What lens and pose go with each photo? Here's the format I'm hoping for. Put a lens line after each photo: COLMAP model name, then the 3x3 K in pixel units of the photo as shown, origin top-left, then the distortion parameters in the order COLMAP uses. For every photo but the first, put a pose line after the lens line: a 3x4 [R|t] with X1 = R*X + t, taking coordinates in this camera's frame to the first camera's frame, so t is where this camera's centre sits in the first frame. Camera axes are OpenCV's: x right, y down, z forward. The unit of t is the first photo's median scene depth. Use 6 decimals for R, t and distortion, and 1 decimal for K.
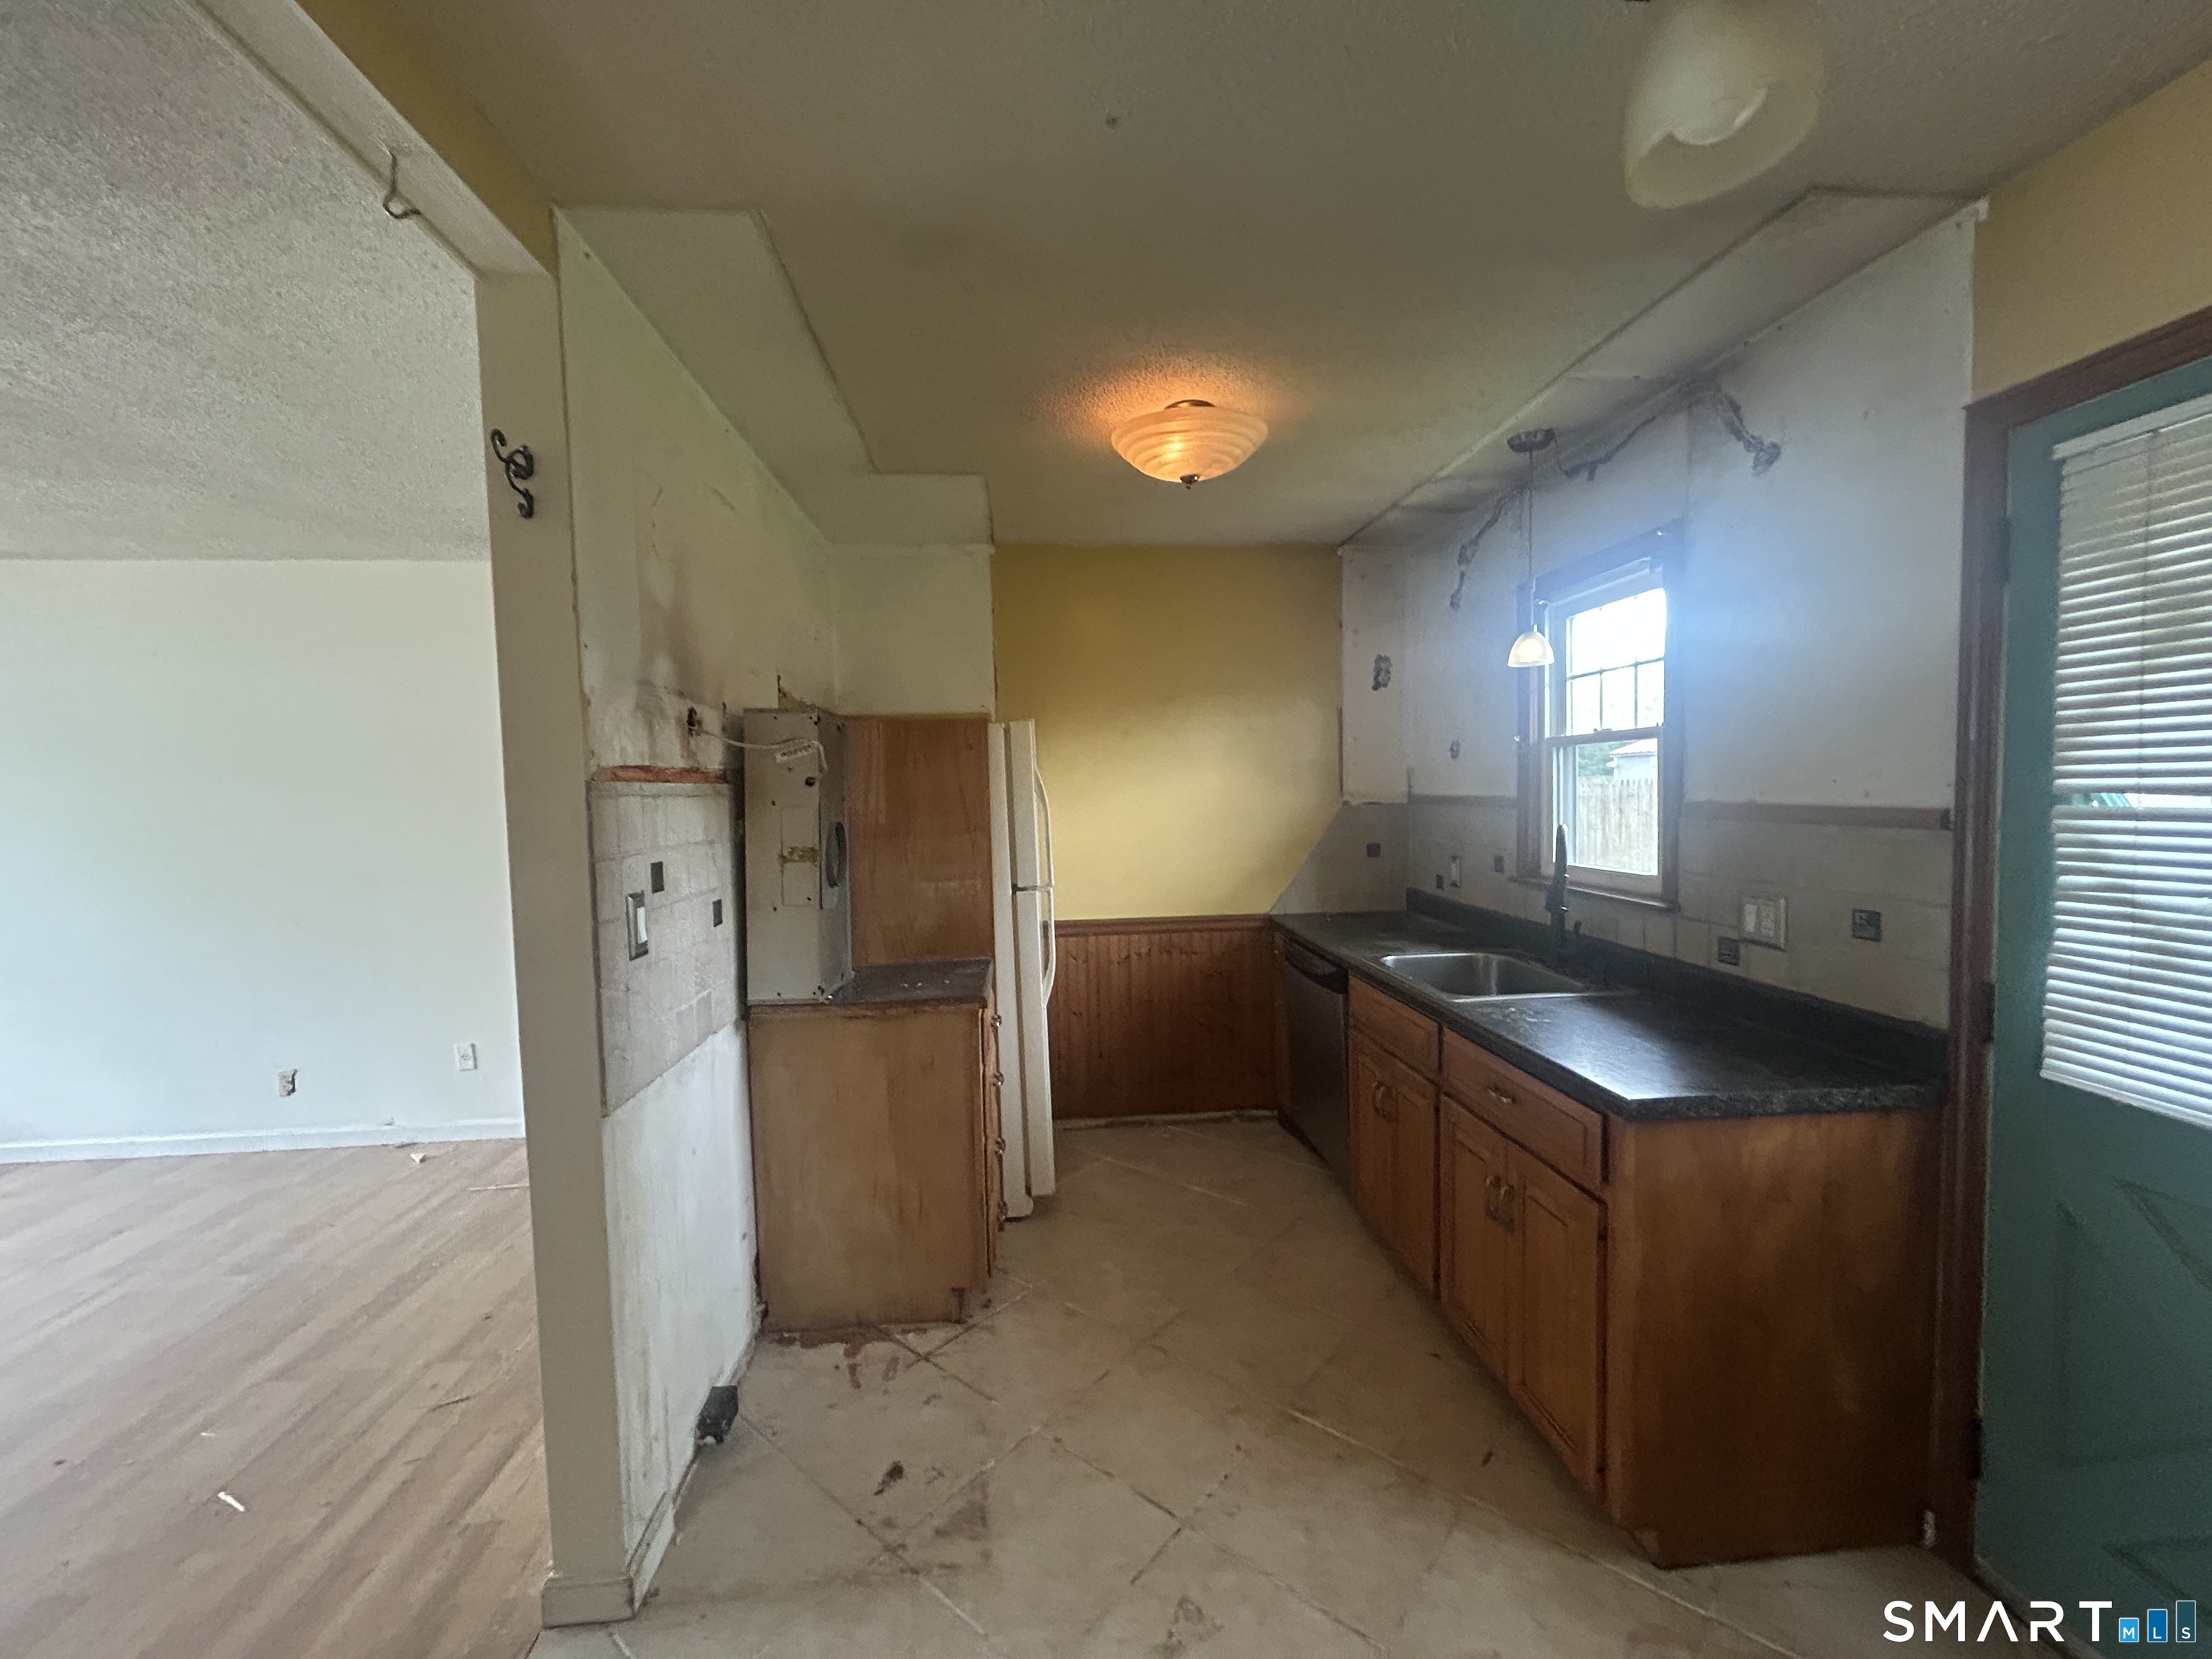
lens RADIAL K [[888.7, 0, 1097.9], [0, 888.7, 824.5], [0, 0, 1]] dist [-0.002847, 0.001531]
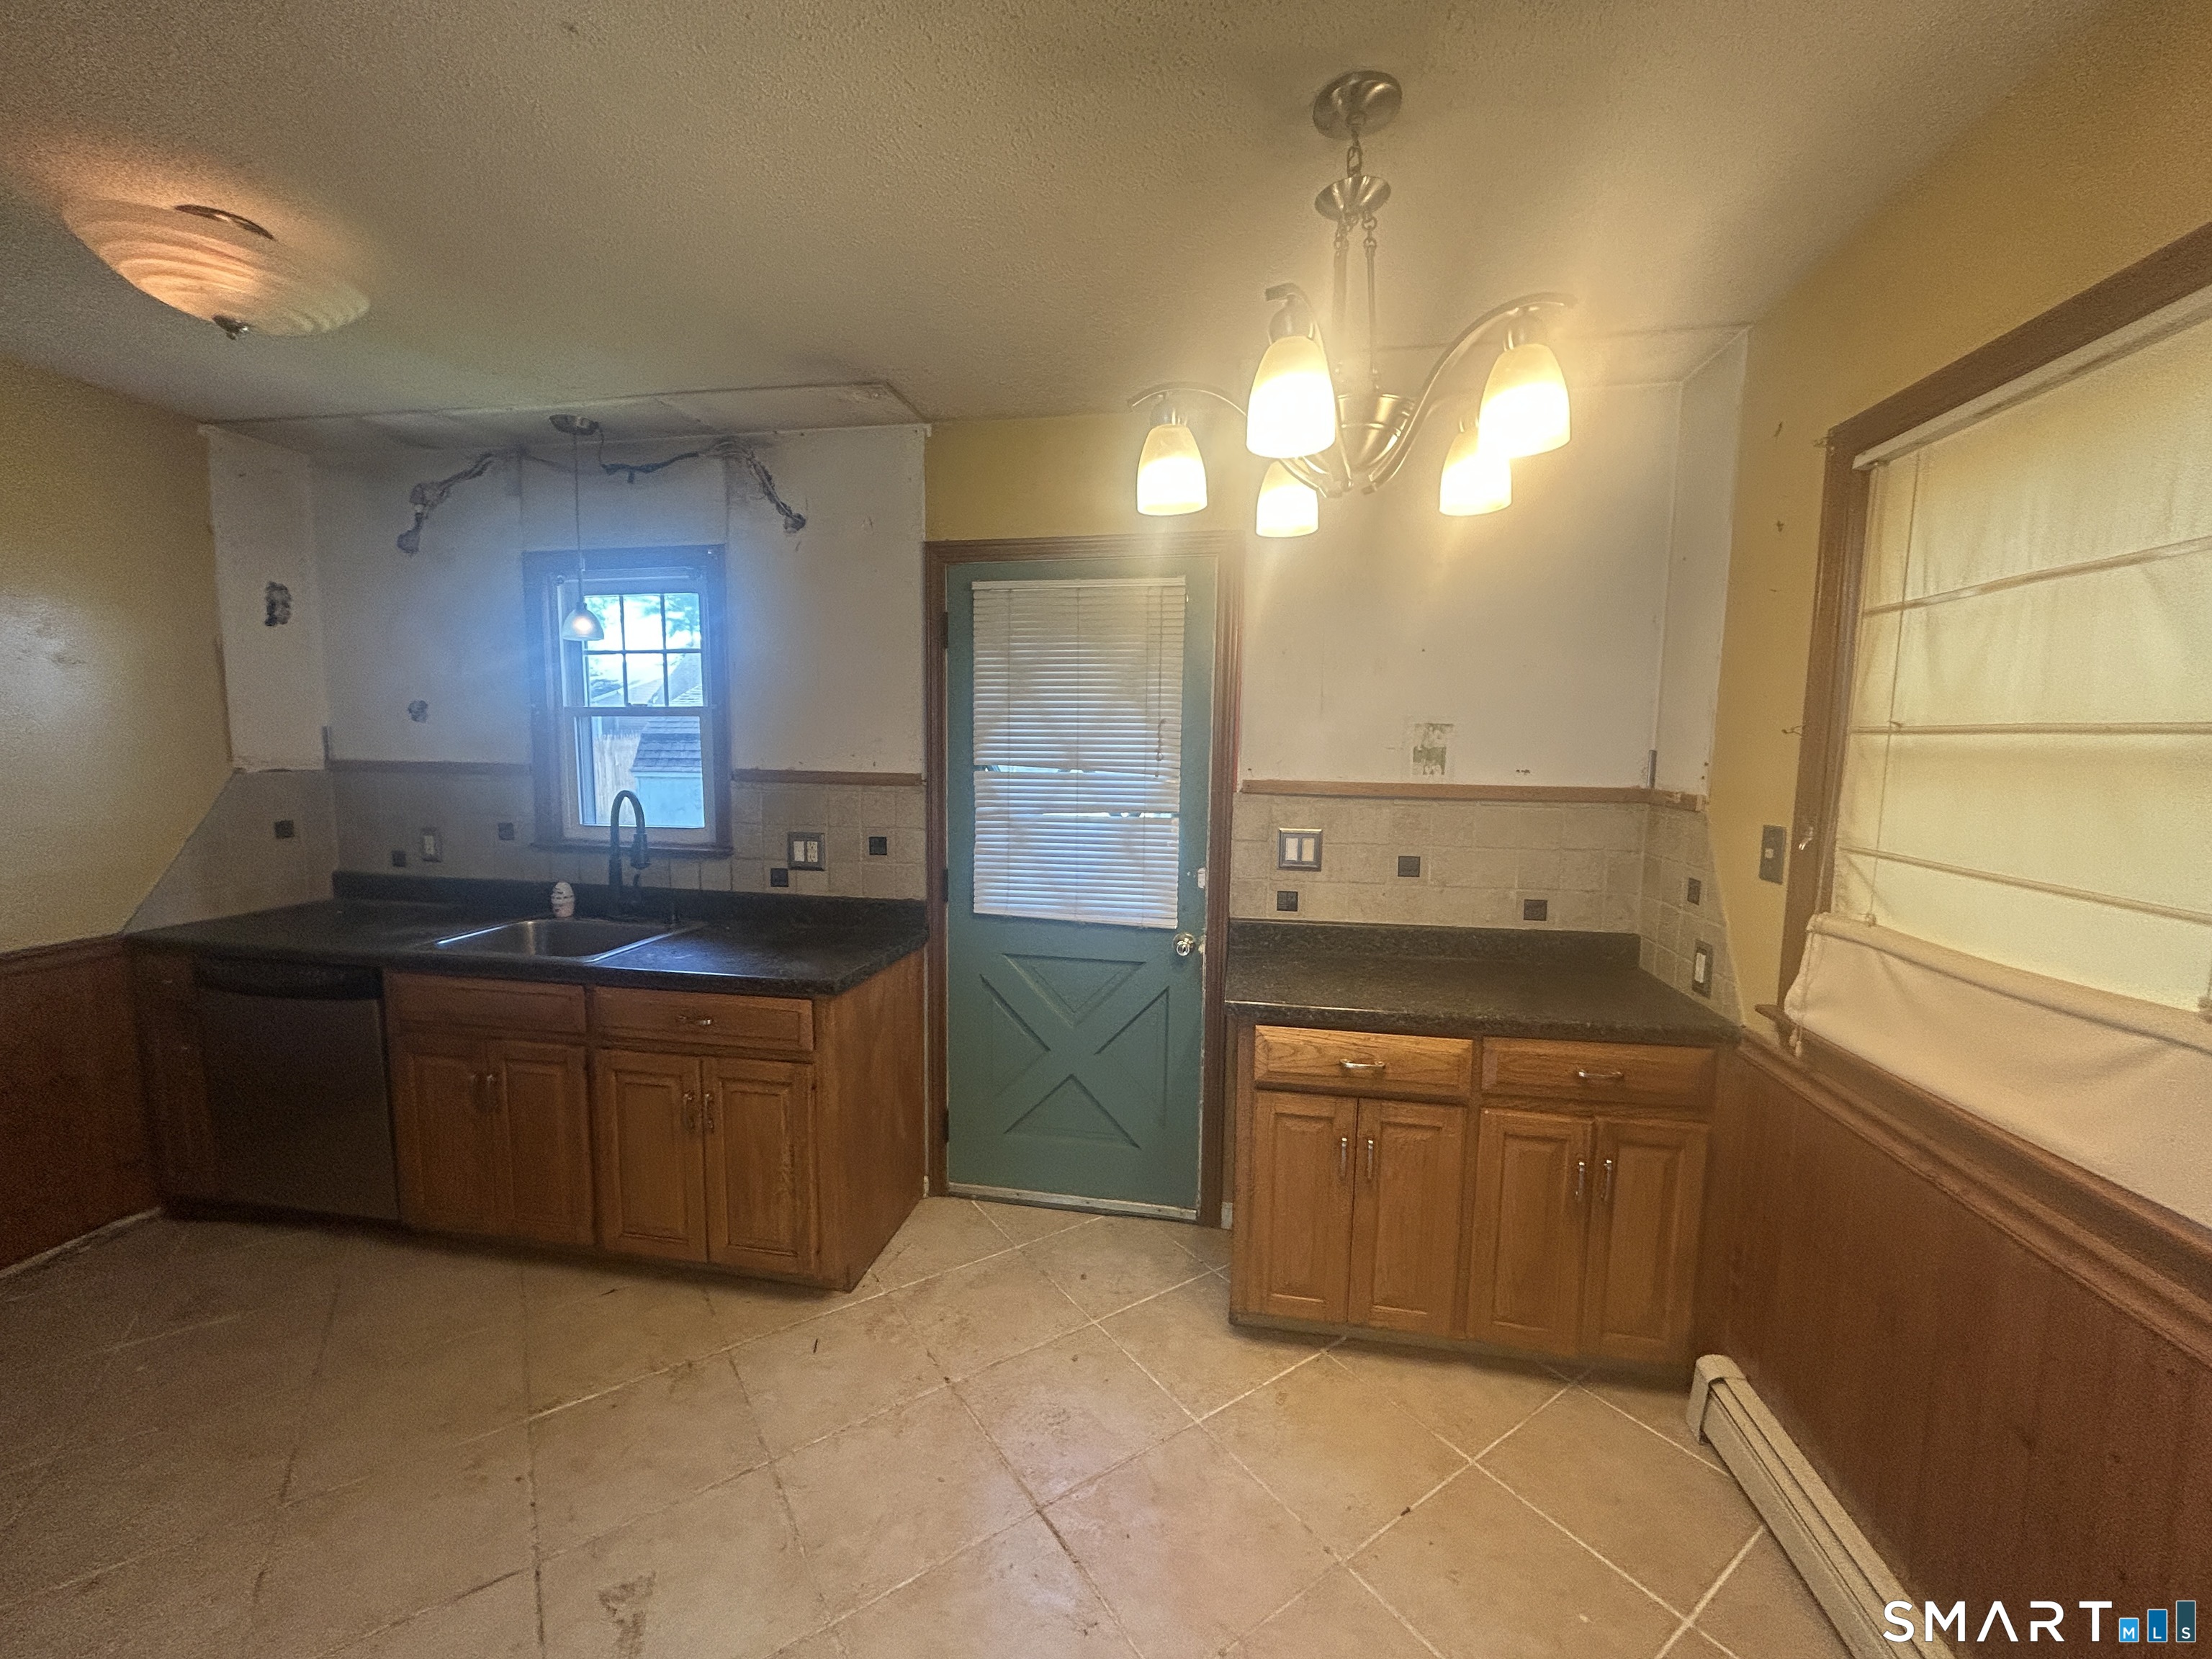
lens RADIAL K [[888.7, 0, 1100.7], [0, 888.7, 823.3], [0, 0, 1]] dist [-0.002847, 0.001531]
pose [[0.267128, -0.070370, 0.961088, -0.425119], [0.025678, 0.997496, 0.065899, -0.017558], [-0.963319, 0.007075, 0.268266, 0.136300]]
